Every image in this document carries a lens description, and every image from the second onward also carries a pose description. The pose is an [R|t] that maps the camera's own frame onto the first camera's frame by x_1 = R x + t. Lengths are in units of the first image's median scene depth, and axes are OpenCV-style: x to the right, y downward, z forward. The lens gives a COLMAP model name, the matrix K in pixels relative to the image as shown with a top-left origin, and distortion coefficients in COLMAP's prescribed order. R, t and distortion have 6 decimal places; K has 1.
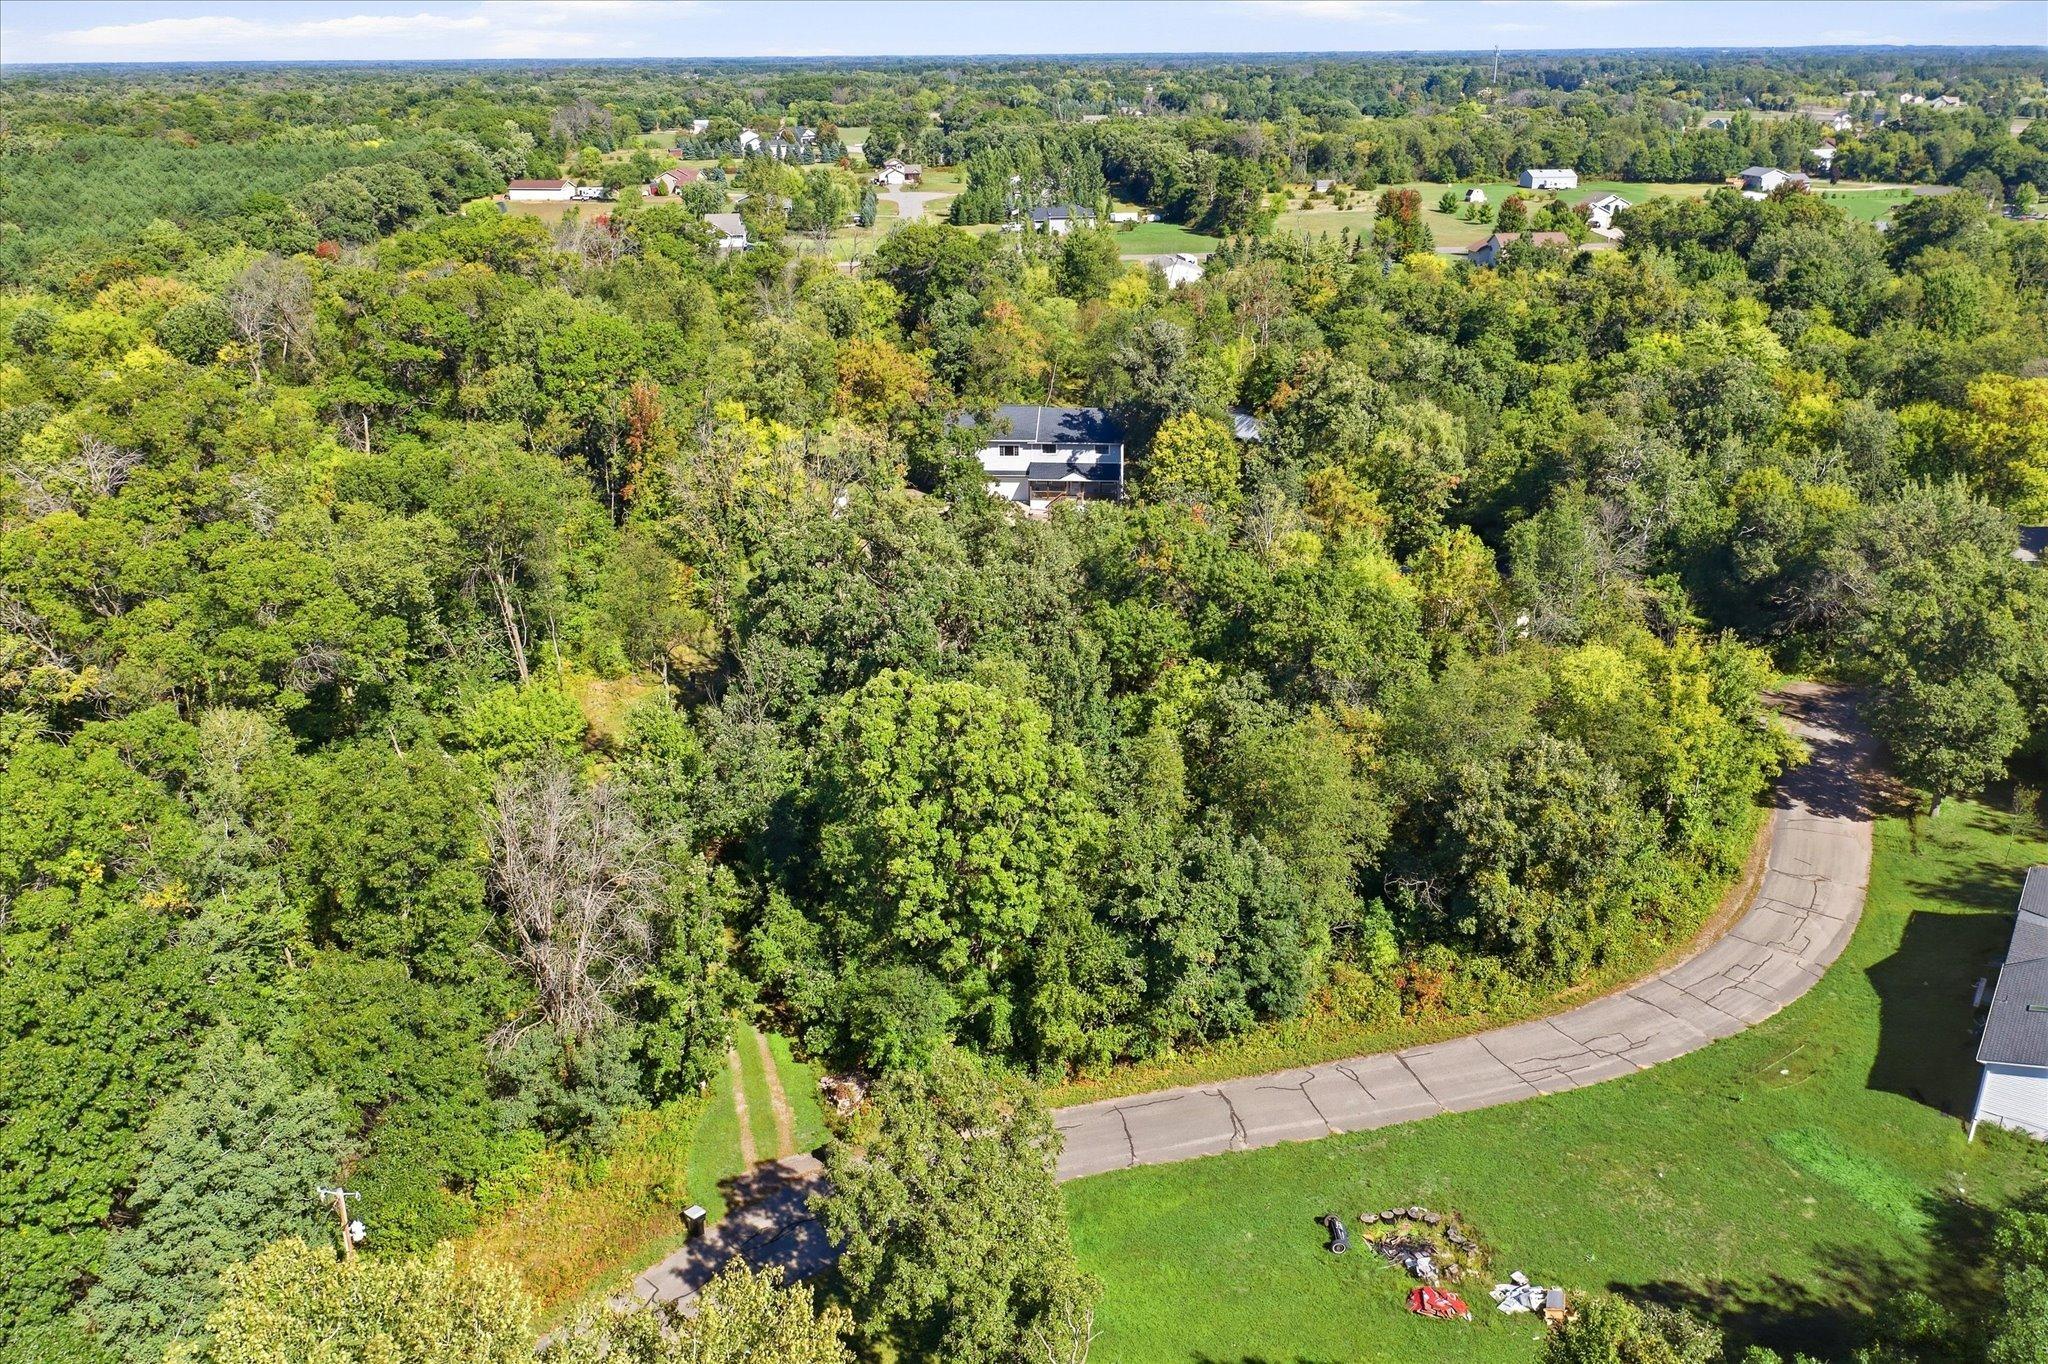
lens RADIAL K [[1631.4, 0, 1020.2], [0, 1631.4, 684.2], [0, 0, 1]] dist [-0.013215, 0.012850]
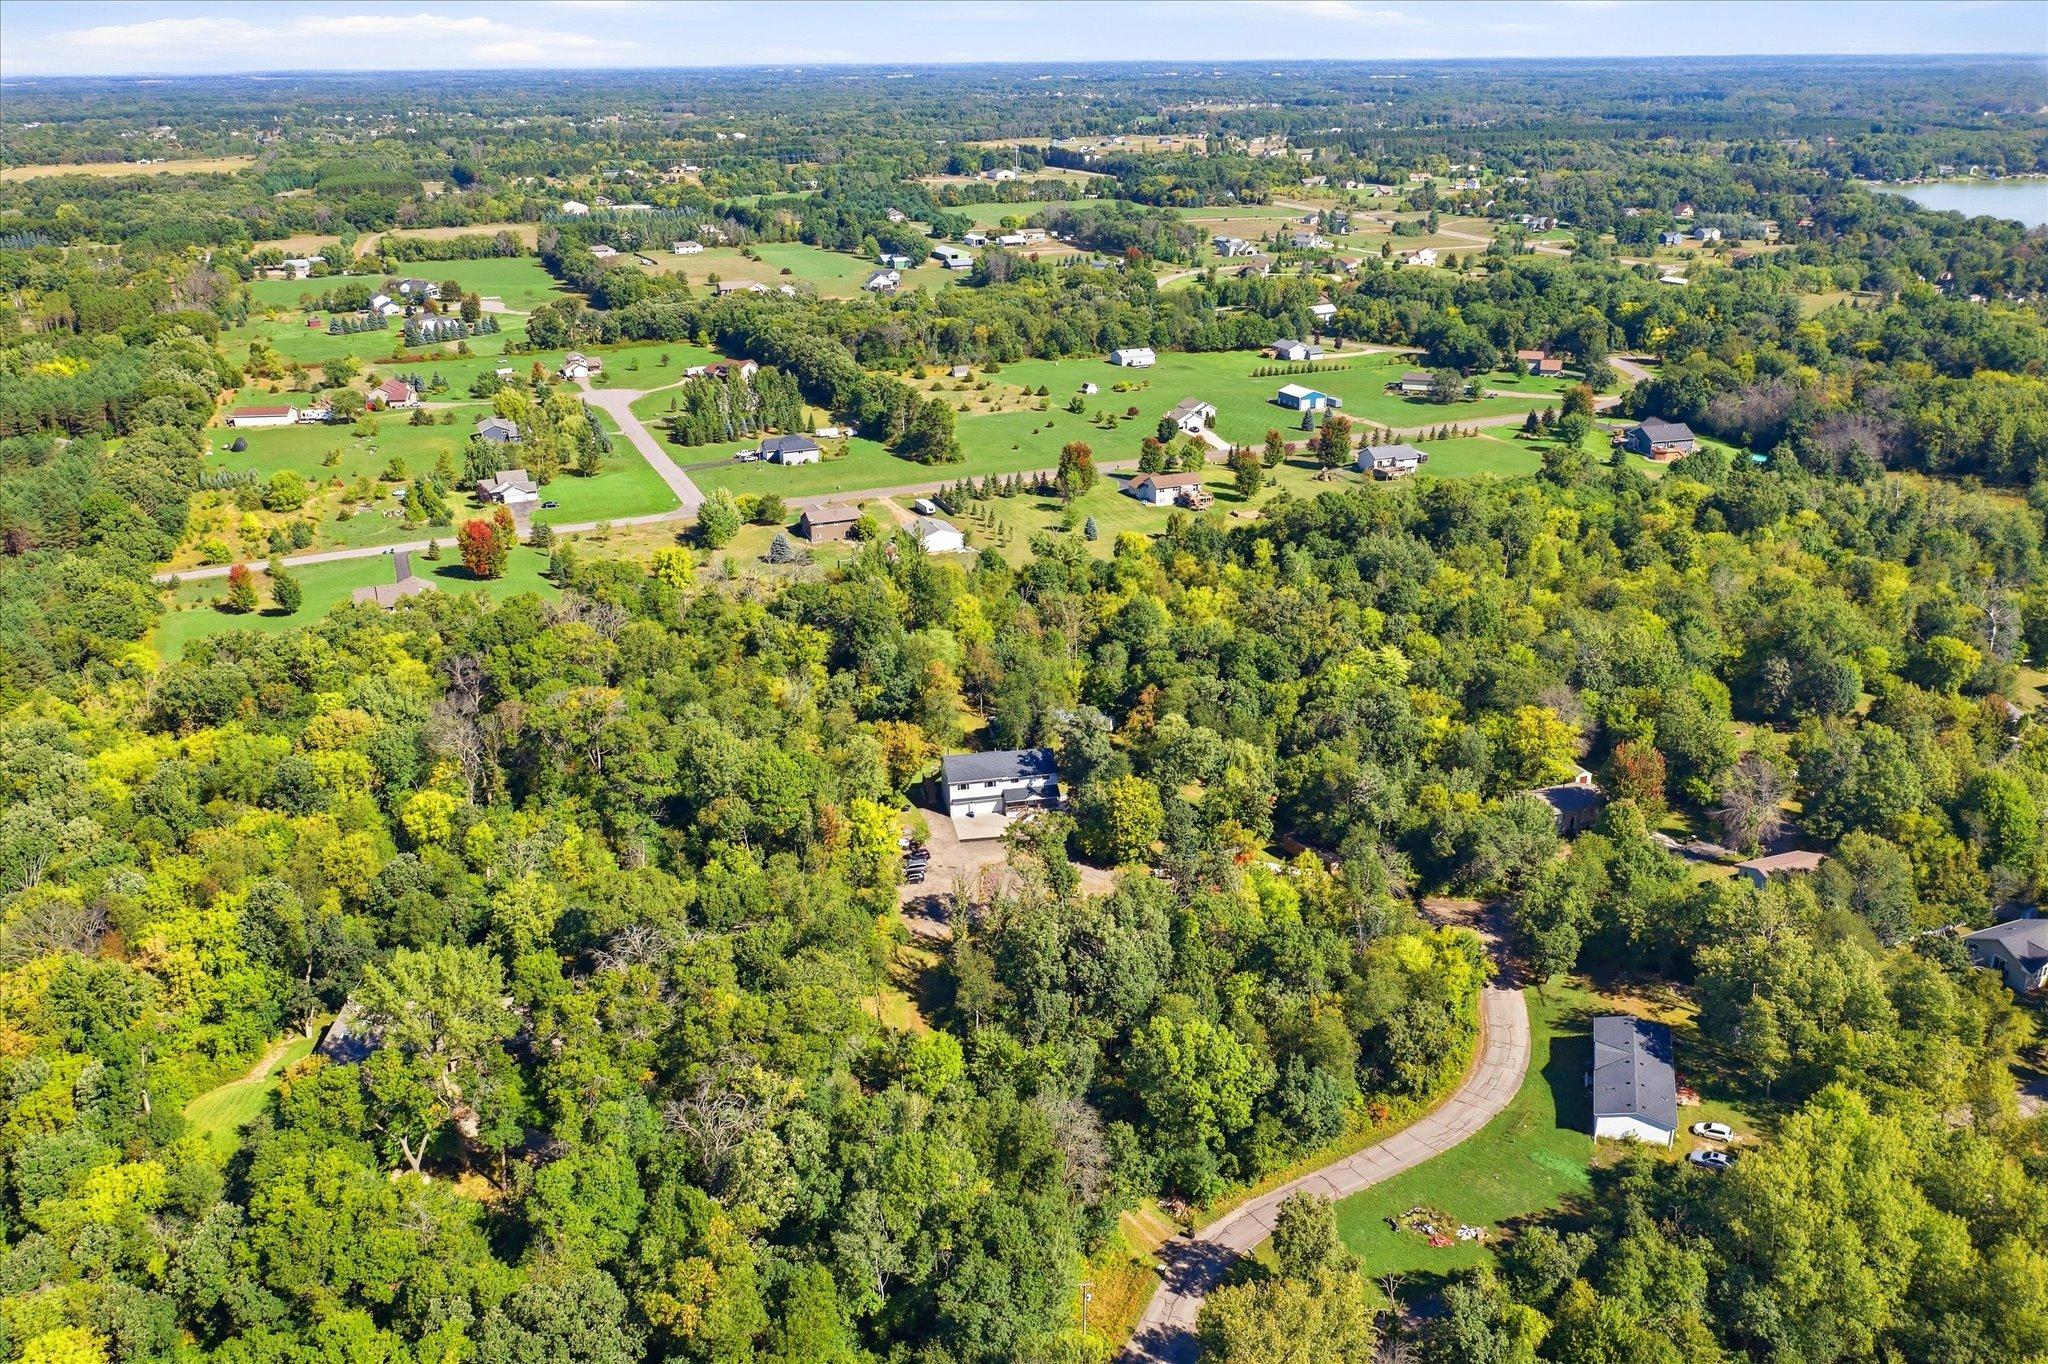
lens RADIAL K [[1631.4, 0, 1021.4], [0, 1631.4, 684.8], [0, 0, 1]] dist [-0.013215, 0.012850]
pose [[0.955155, -0.109193, 0.275239, -0.679294], [0.110616, 0.993809, 0.010396, -0.419474], [-0.274670, 0.020516, 0.961320, -0.932276]]
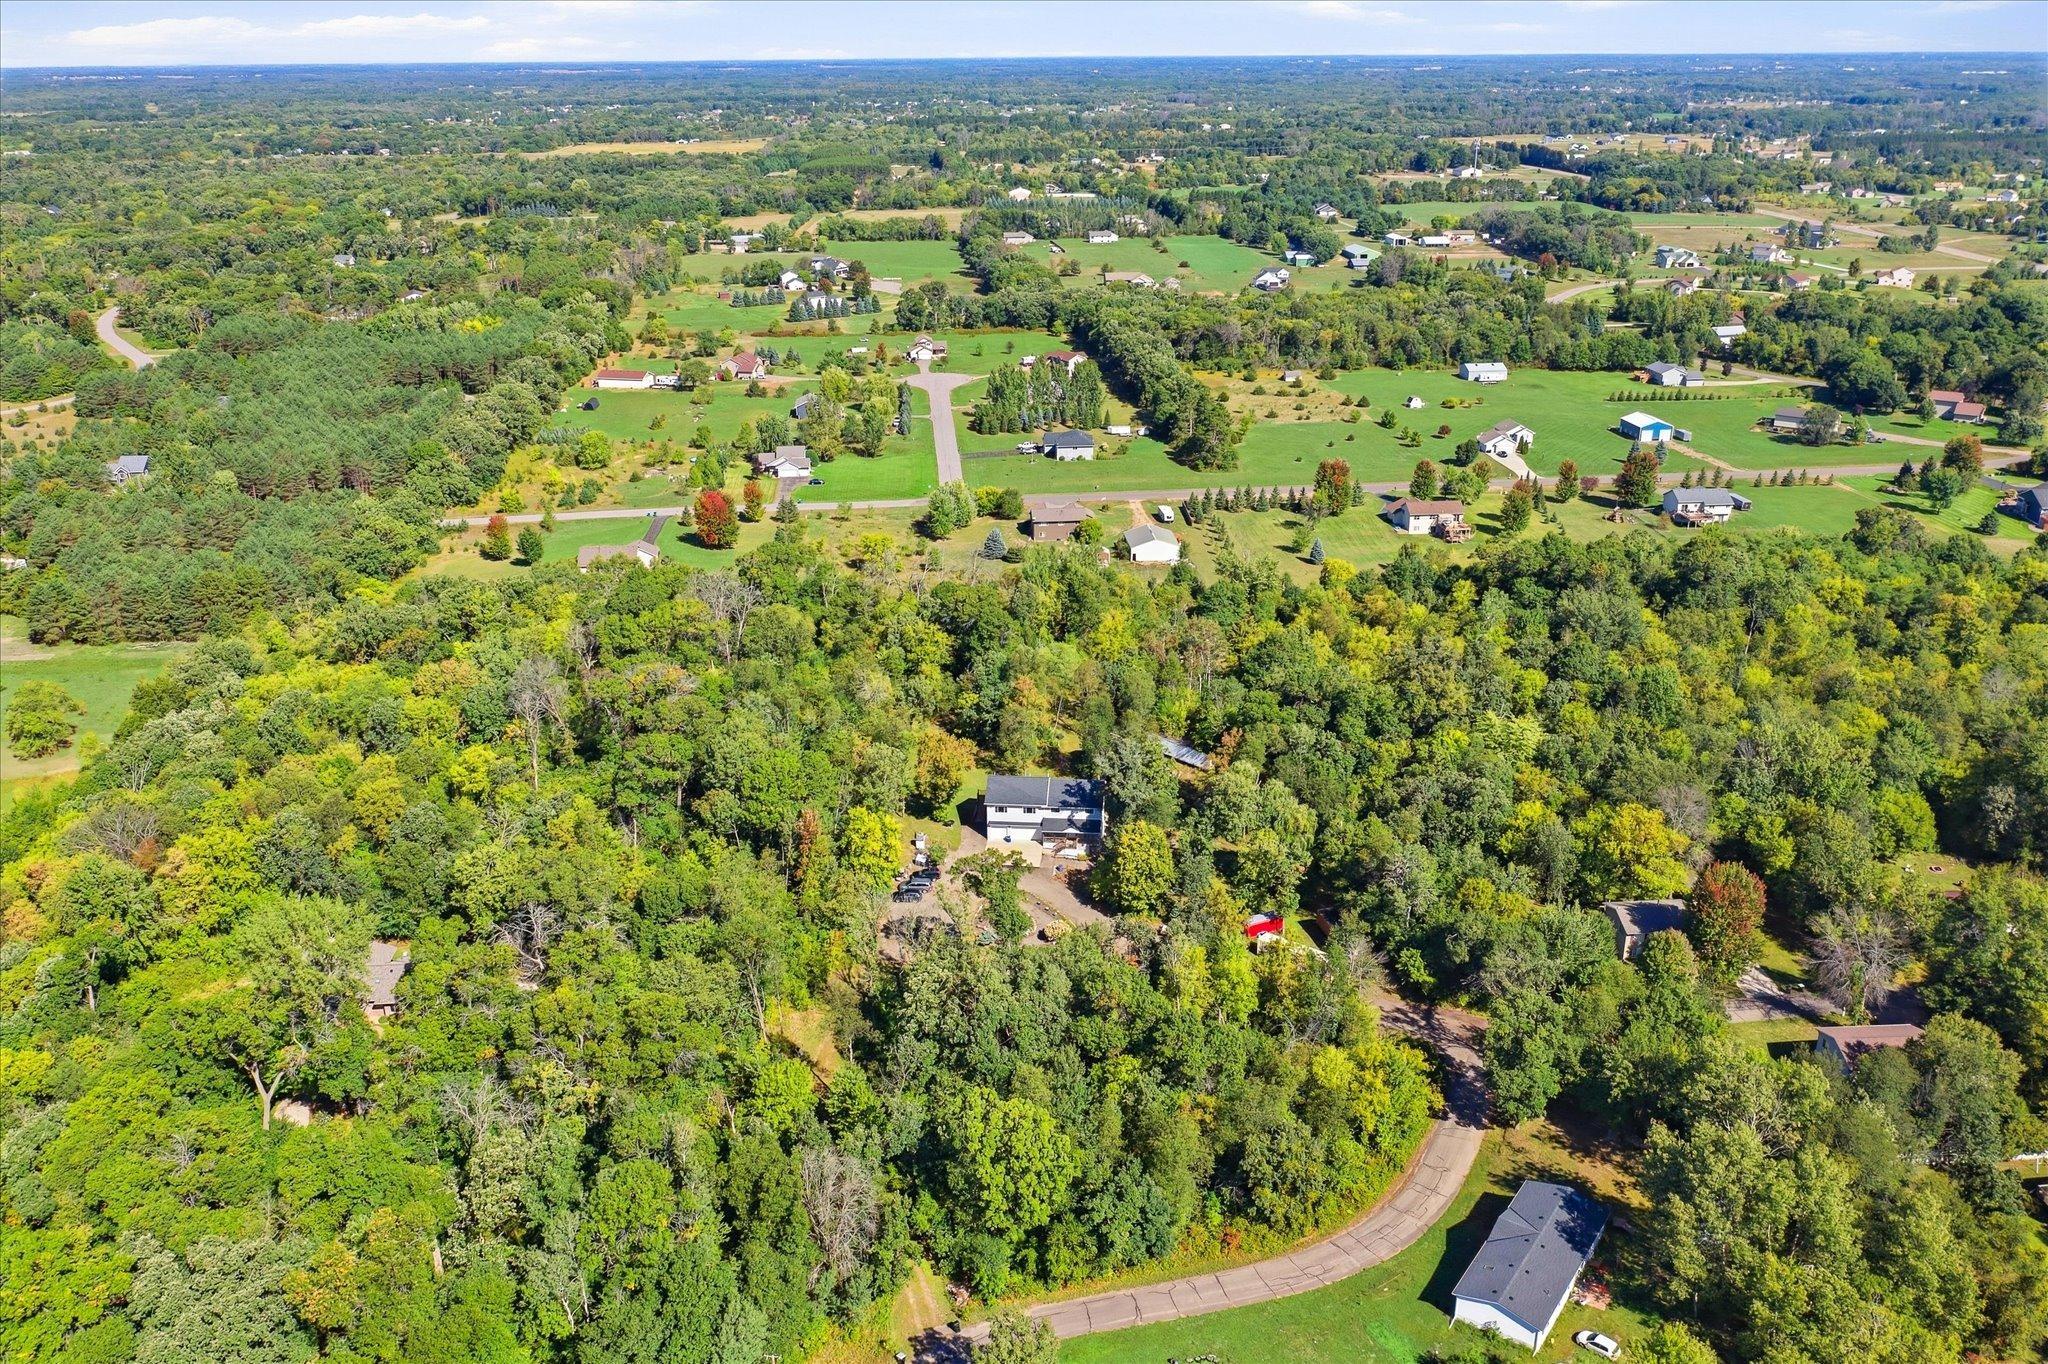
lens RADIAL K [[1631.4, 0, 1014.7], [0, 1631.4, 679.2], [0, 0, 1]] dist [-0.013215, 0.012850]
pose [[0.999963, 0.001511, -0.008461, -0.013095], [-0.001541, 0.999992, -0.003563, -0.432532], [0.008455, 0.003575, 0.999958, -0.906366]]
